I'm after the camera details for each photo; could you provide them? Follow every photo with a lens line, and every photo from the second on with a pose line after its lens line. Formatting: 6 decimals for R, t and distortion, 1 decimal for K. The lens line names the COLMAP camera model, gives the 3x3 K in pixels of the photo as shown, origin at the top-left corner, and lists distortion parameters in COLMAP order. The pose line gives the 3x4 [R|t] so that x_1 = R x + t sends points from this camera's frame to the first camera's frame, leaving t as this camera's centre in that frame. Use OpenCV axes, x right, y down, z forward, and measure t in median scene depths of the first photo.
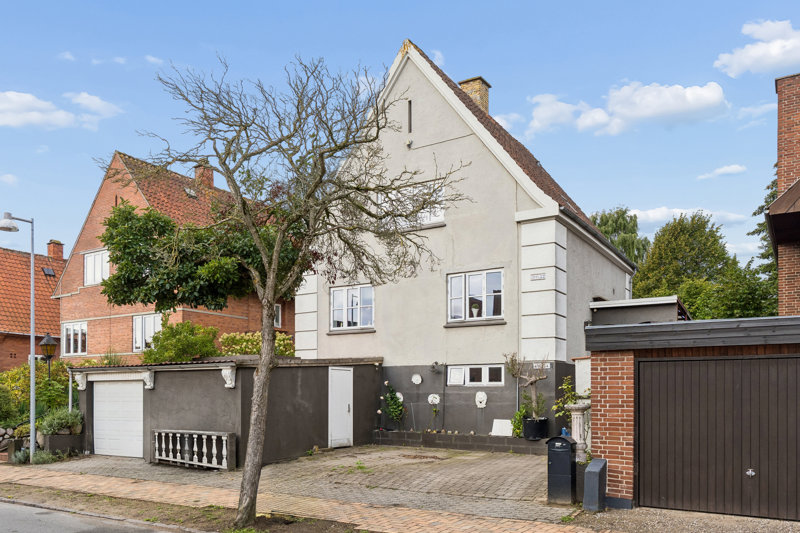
lens RADIAL K [[636.1, 0, 400.0], [0, 636.1, 266.5], [0, 0, 1]] dist [0.001514, -0.099002]
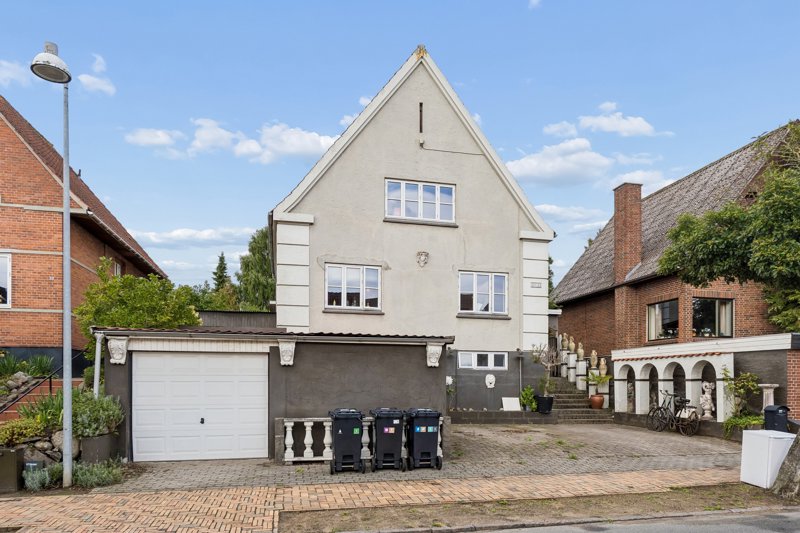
lens RADIAL K [[513.0, 0, 400.3], [0, 513.0, 298.0], [0, 0, 1]] dist [-0.000500, -0.000636]
pose [[0.724682, 0.116953, 0.679087, -0.659058], [-0.149720, 0.988673, -0.010499, 0.091338], [-0.672622, -0.094065, 0.733983, 0.425698]]
